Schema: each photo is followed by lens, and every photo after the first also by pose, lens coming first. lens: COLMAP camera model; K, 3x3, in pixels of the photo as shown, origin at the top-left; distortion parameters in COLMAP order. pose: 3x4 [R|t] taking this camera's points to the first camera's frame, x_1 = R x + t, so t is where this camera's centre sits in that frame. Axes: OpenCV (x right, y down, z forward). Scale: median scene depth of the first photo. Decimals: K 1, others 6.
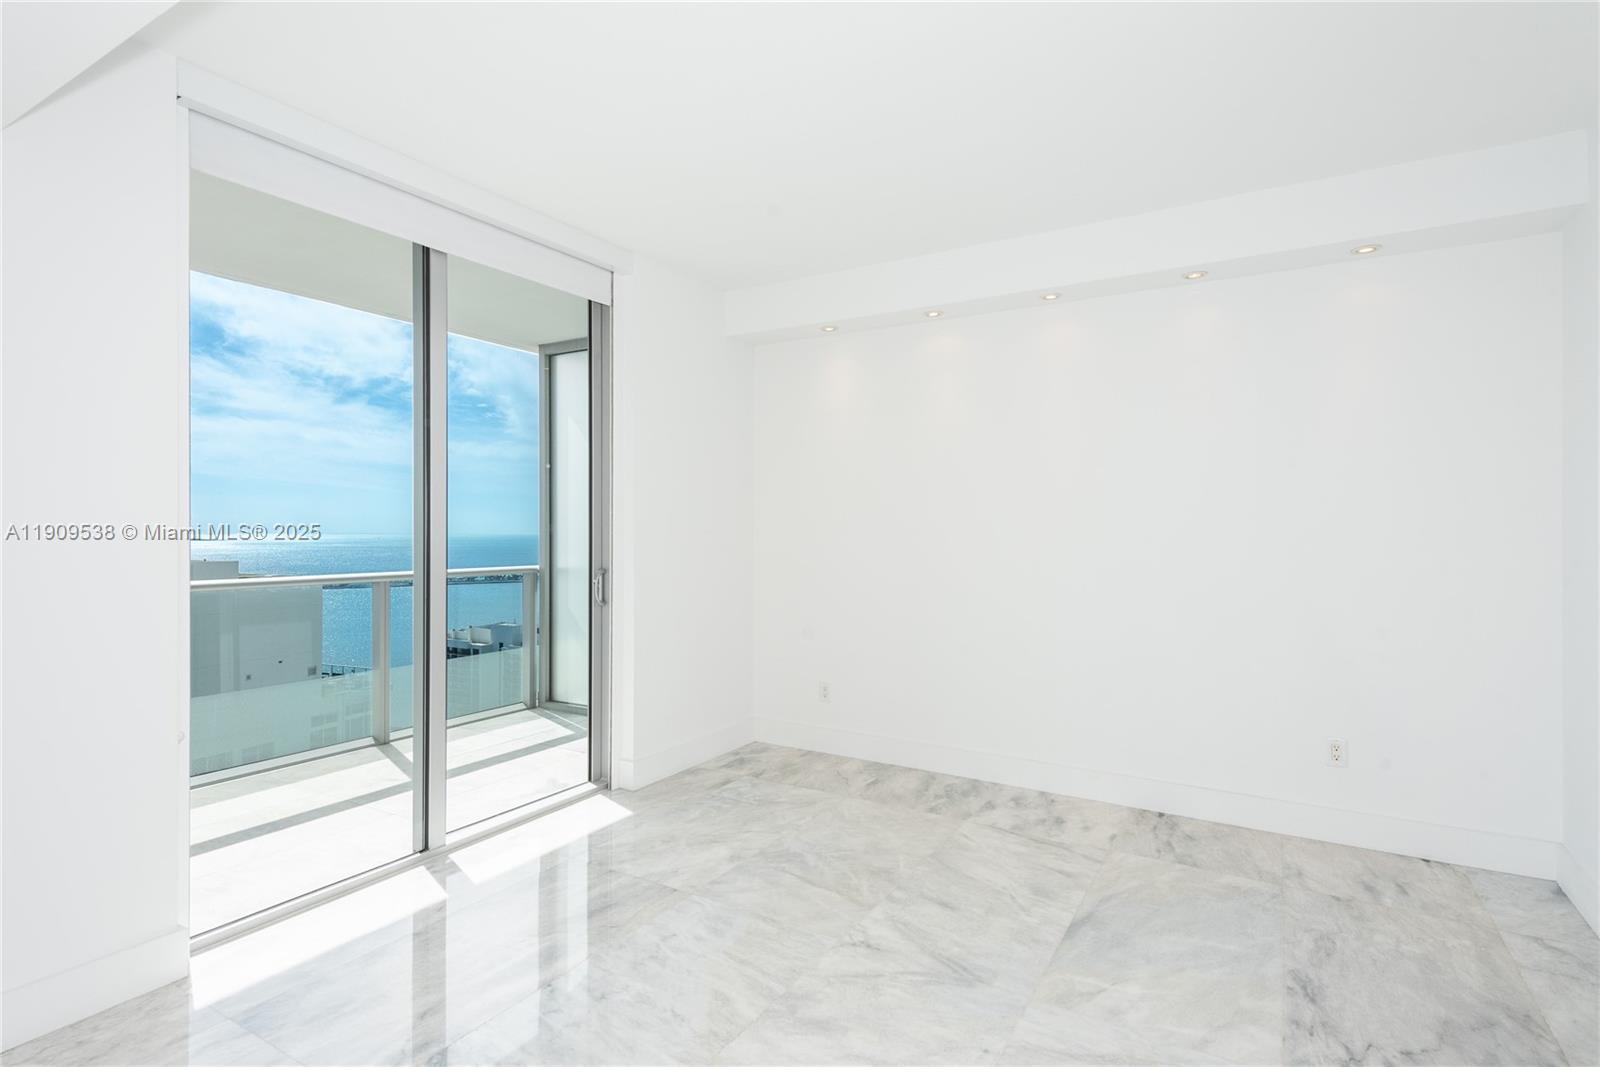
lens RADIAL K [[806.8, 0, 807.2], [0, 806.8, 521.7], [0, 0, 1]] dist [0.018384, -0.005476]
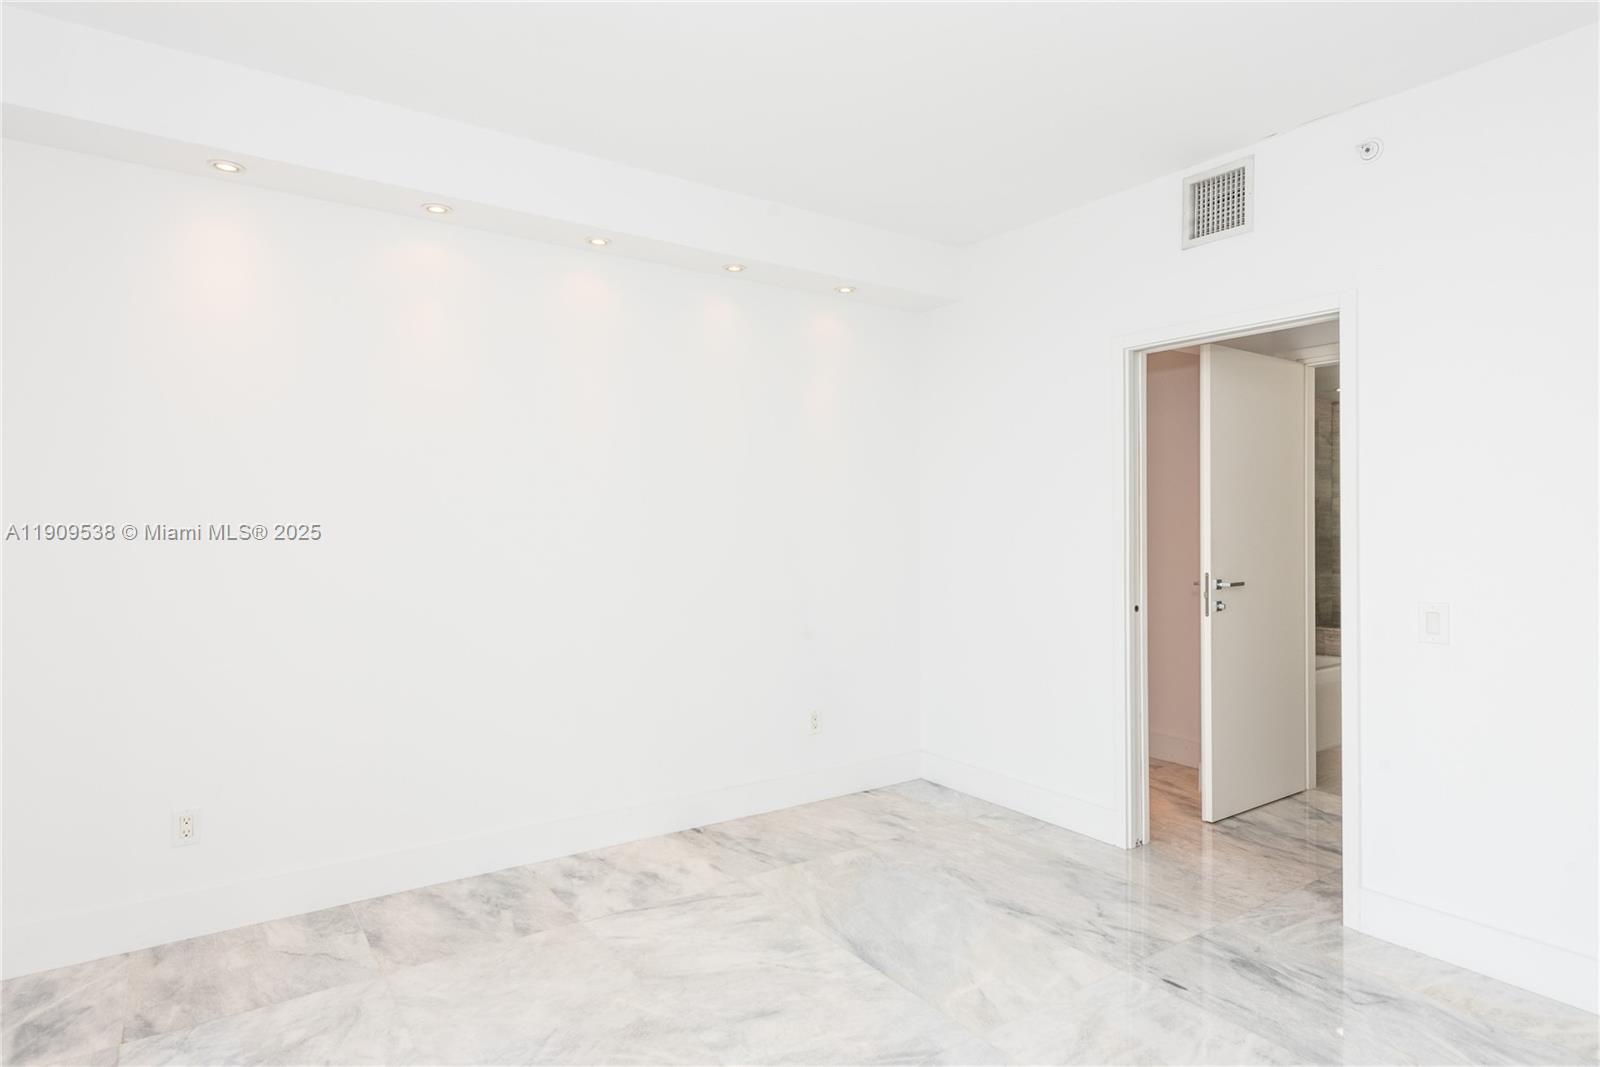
lens RADIAL K [[874.4, 0, 802.0], [0, 874.4, 524.5], [0, 0, 1]] dist [0.022927, -0.008320]
pose [[0.412238, -0.002512, 0.911073, -0.477395], [-0.007026, 0.999958, 0.005936, -0.000922], [-0.911049, -0.008848, 0.412203, 0.511840]]
